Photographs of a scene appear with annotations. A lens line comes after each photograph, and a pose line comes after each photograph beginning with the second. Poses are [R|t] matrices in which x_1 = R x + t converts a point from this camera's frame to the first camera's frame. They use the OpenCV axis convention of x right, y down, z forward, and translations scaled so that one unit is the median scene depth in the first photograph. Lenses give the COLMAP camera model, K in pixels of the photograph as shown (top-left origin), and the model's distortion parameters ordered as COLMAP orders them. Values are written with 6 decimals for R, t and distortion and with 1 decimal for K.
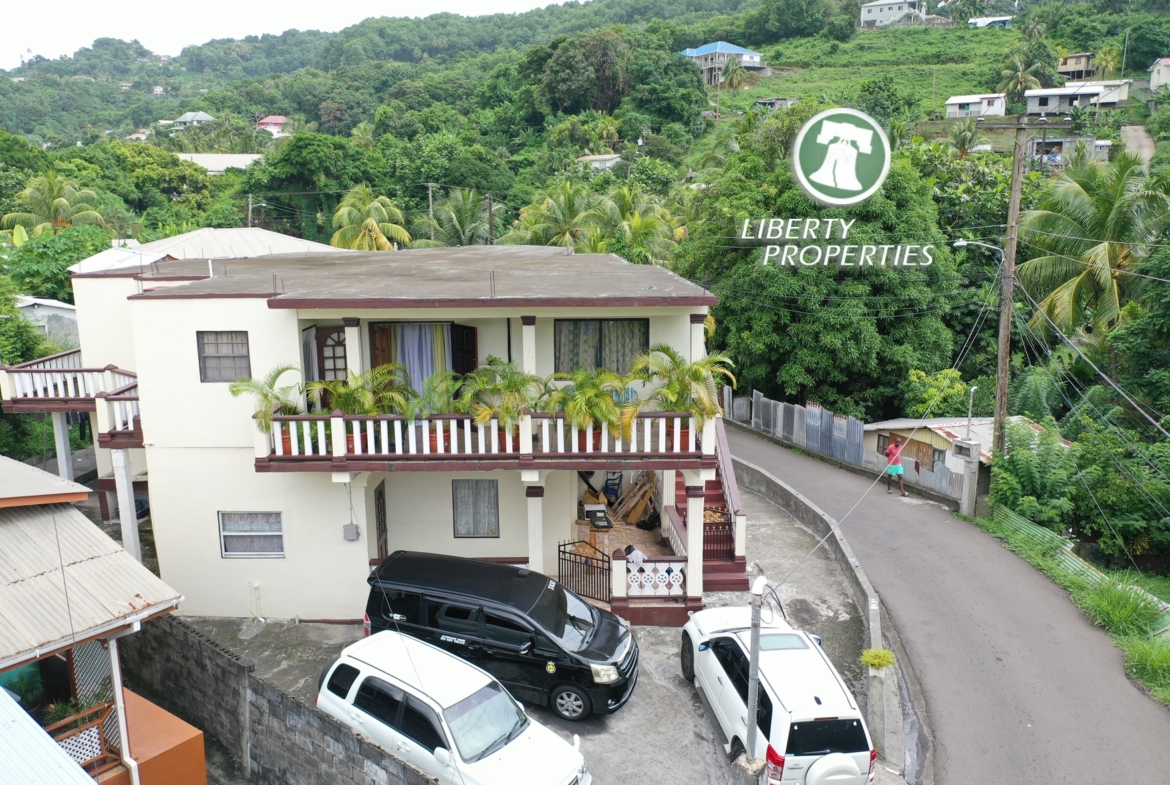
lens RADIAL K [[930.2, 0, 584.4], [0, 930.2, 396.5], [0, 0, 1]] dist [-0.000653, 0.001753]
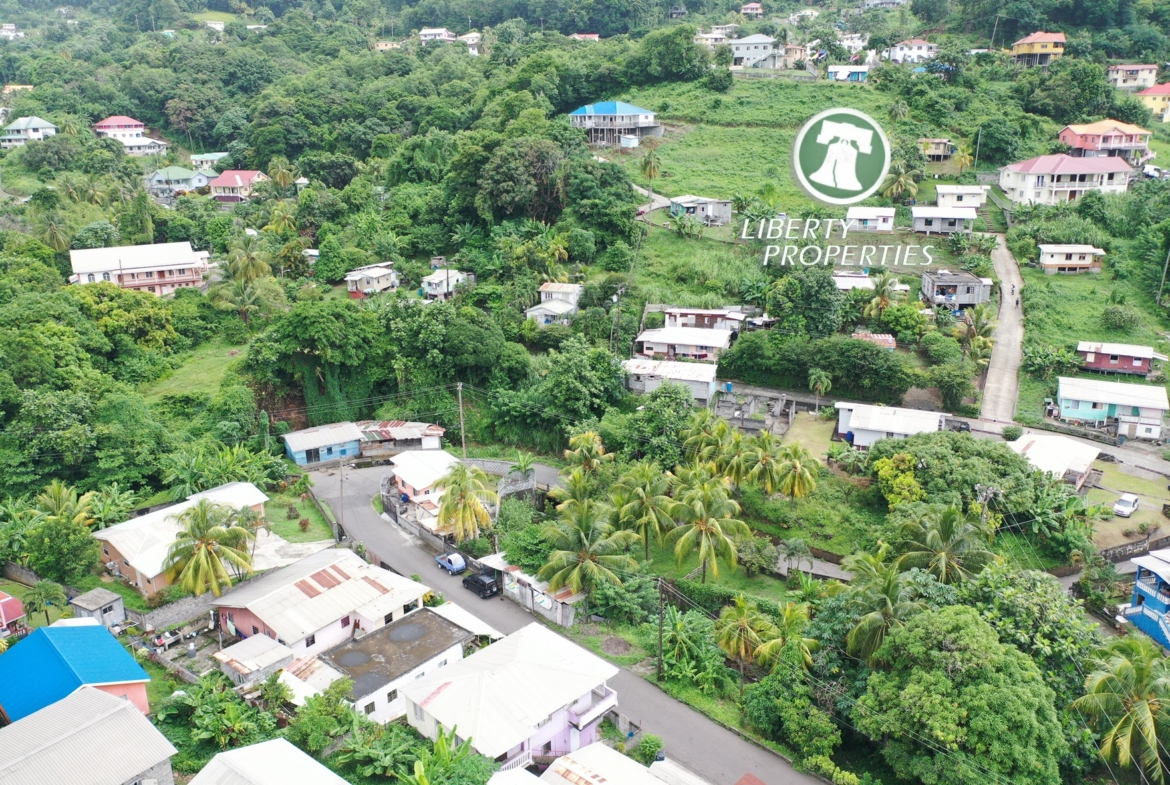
lens RADIAL K [[930.2, 0, 587.4], [0, 930.2, 393.0], [0, 0, 1]] dist [-0.000653, 0.001753]
pose [[0.979339, -0.061843, 0.192540, -0.147980], [0.044436, 0.994632, 0.093449, -0.202734], [-0.197285, -0.082962, 0.976829, -0.071567]]
